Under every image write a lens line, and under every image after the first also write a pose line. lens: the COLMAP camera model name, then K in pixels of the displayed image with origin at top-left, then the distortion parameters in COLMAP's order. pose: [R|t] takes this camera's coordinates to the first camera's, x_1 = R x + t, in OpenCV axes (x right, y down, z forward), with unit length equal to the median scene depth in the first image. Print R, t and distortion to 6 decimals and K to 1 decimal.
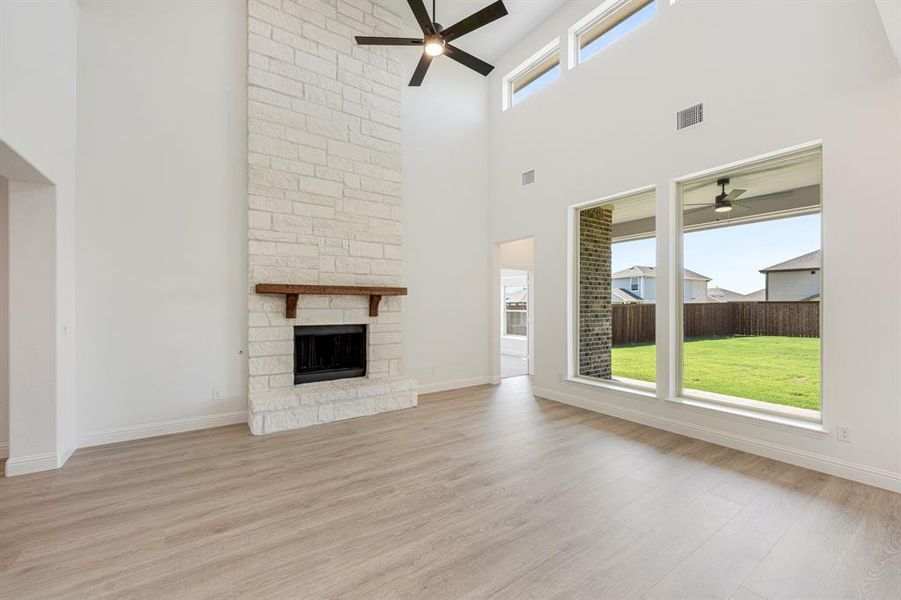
lens RADIAL K [[367.1, 0, 448.7], [0, 367.1, 307.0], [0, 0, 1]] dist [-0.000655, -0.000054]
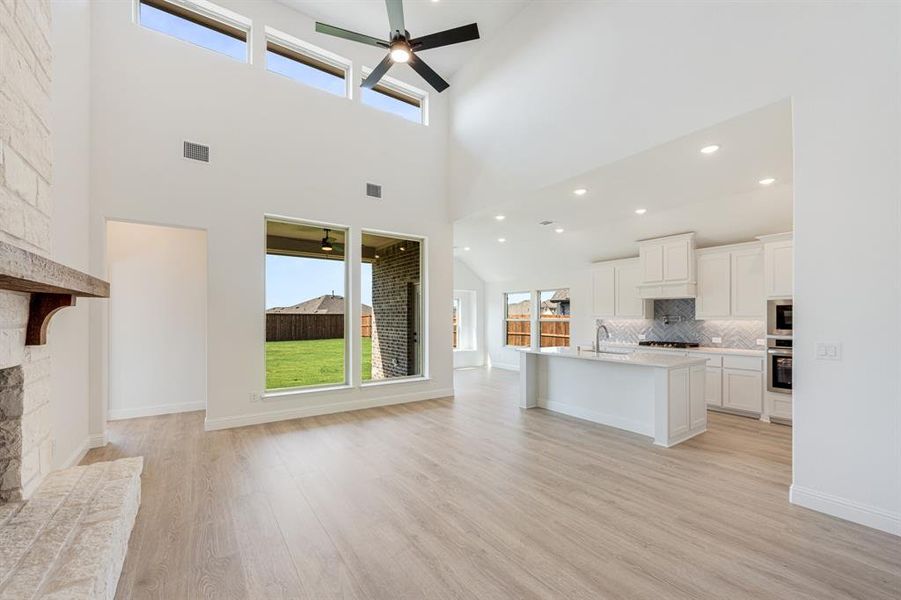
lens RADIAL K [[365.8, 0, 448.1], [0, 365.8, 317.9], [0, 0, 1]] dist [0.000007, -0.000009]
pose [[-0.010173, 0.001640, 0.999947, -0.708649], [-0.001028, 0.999998, -0.001650, -0.003276], [-0.999948, -0.001045, -0.010172, 0.620099]]
